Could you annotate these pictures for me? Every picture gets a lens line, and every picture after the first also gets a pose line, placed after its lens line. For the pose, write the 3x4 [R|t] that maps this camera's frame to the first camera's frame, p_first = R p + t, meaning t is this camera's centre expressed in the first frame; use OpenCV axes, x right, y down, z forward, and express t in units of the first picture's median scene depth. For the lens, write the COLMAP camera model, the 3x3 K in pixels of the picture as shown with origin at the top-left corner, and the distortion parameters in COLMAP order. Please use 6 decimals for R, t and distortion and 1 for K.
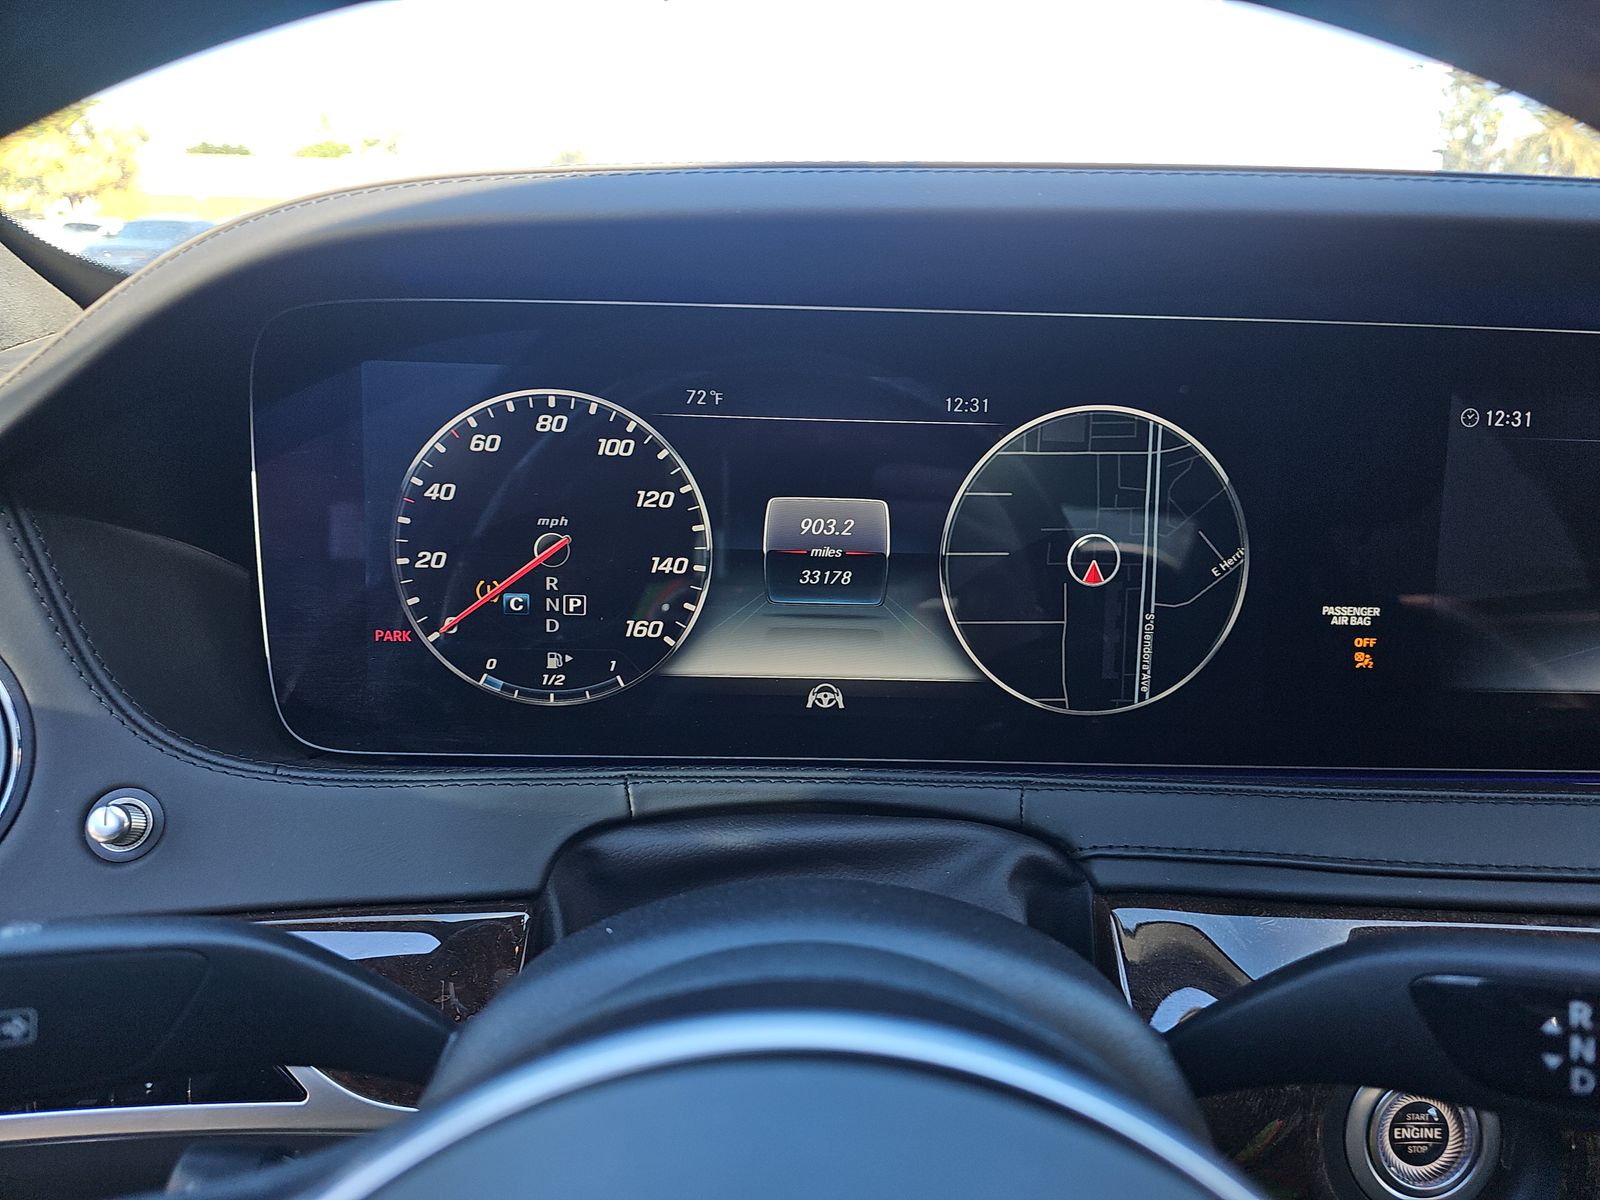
lens RADIAL K [[1061.4, 0, 823.2], [0, 1061.4, 611.5], [0, 0, 1]] dist [0.021874, -0.025561]
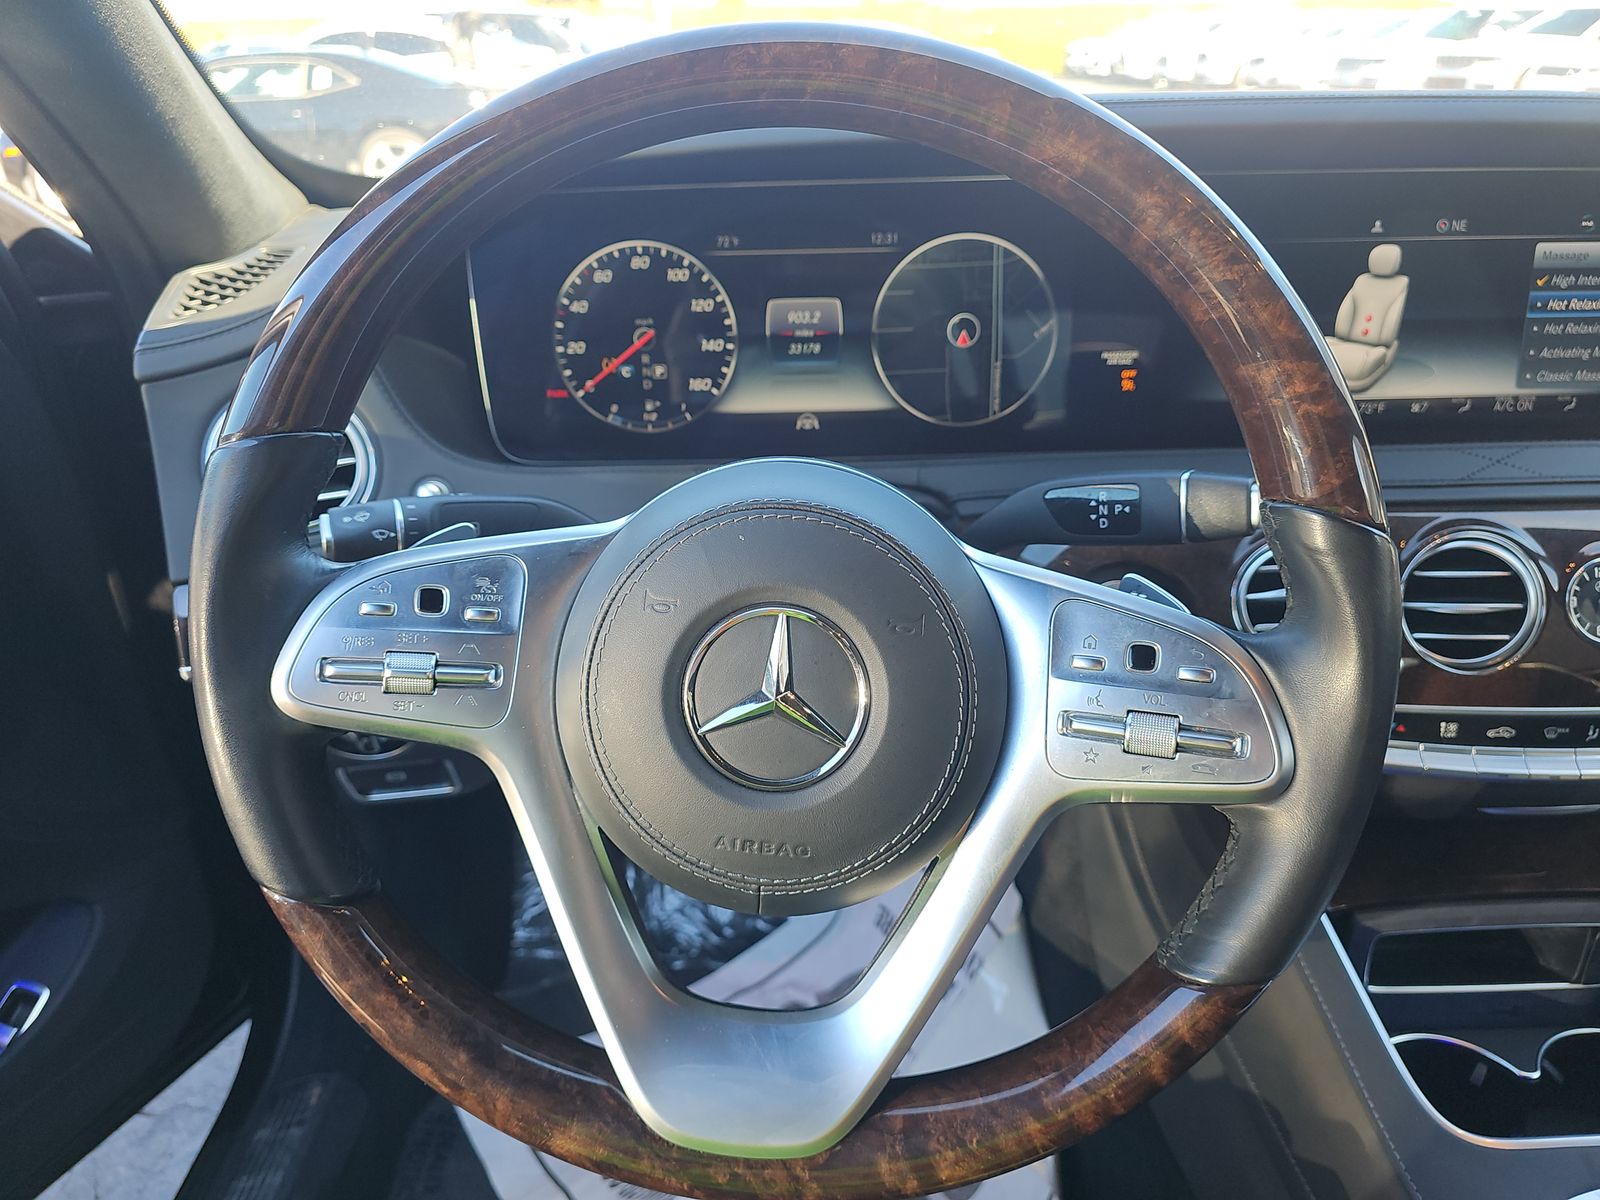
lens RADIAL K [[1061.4, 0, 799.7], [0, 1061.4, 614.2], [0, 0, 1]] dist [0.021874, -0.025561]
pose [[0.998236, -0.033955, -0.048700, 0.063859], [0.041443, 0.985907, 0.162077, 0.112143], [0.042510, -0.163810, 0.985576, -0.755498]]
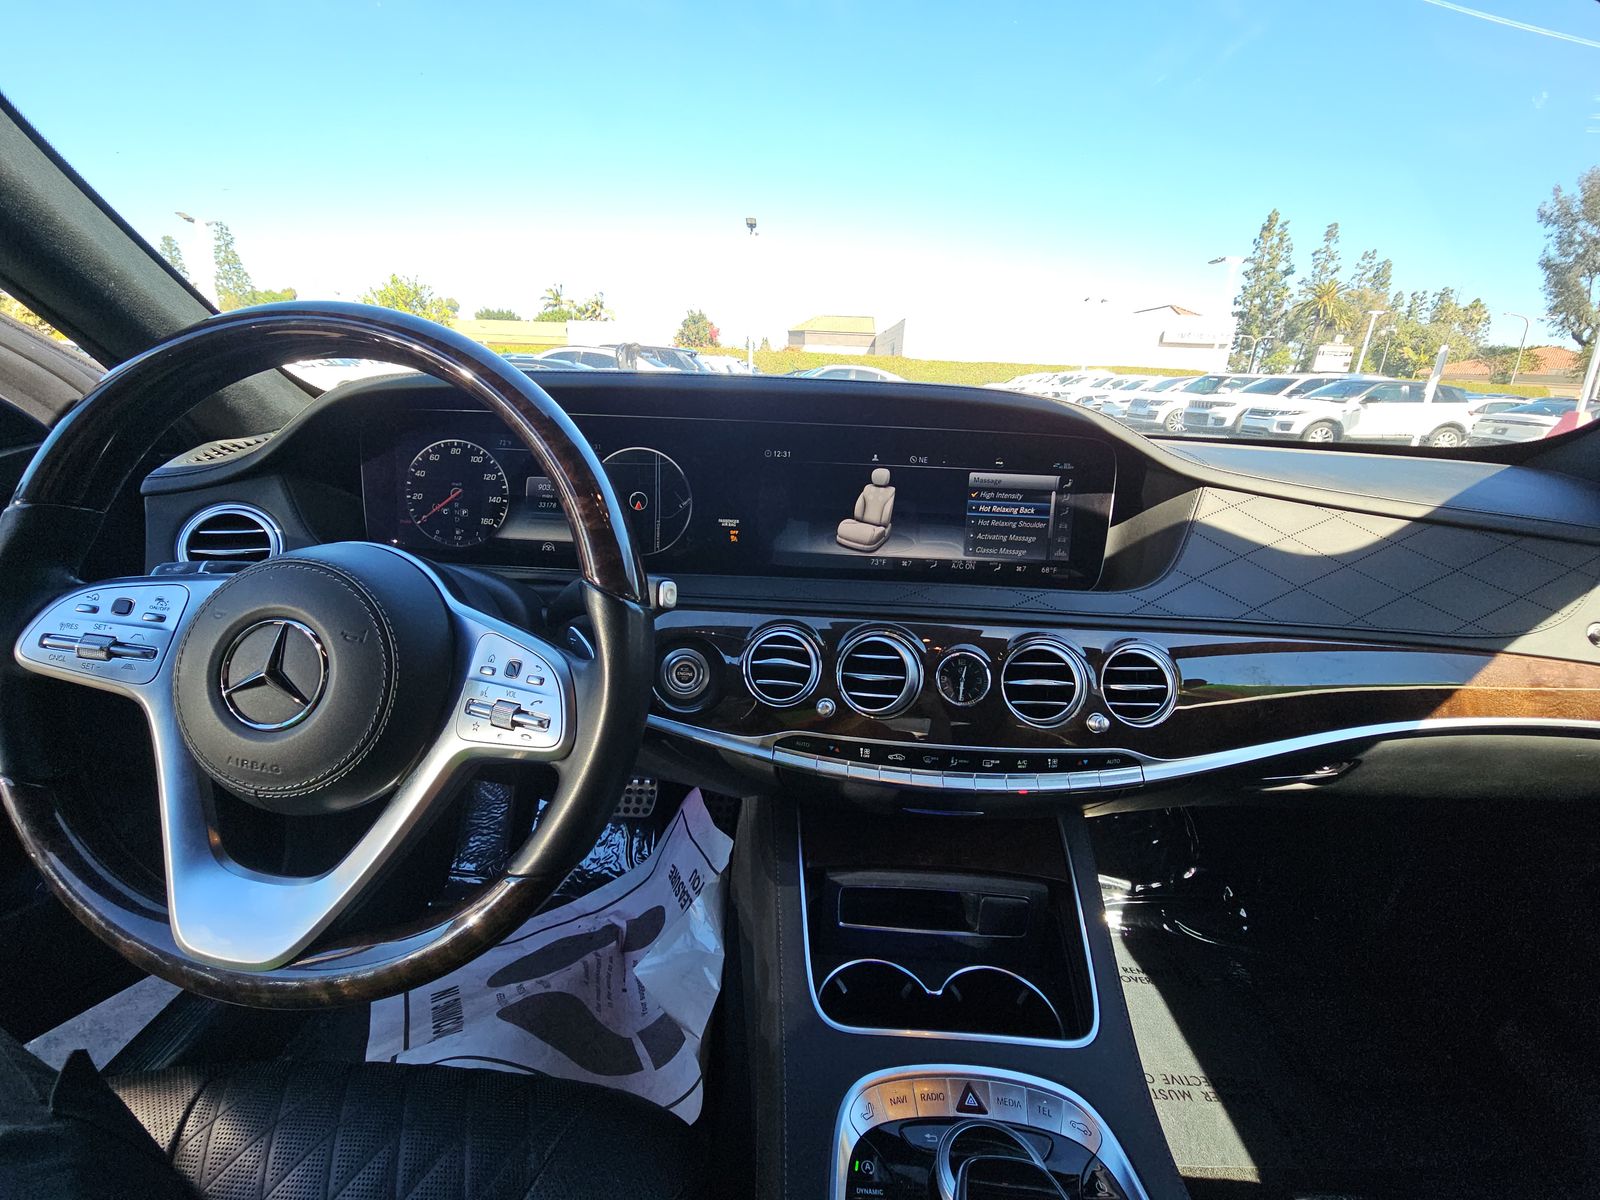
lens RADIAL K [[645.3, 0, 794.9], [0, 645.3, 604.5], [0, 0, 1]] dist [-0.000453, -0.000928]
pose [[0.996458, 0.028753, -0.079028, 0.840722], [-0.027677, 0.999509, 0.014669, 0.199395], [0.079411, -0.012430, 0.996764, -0.732843]]
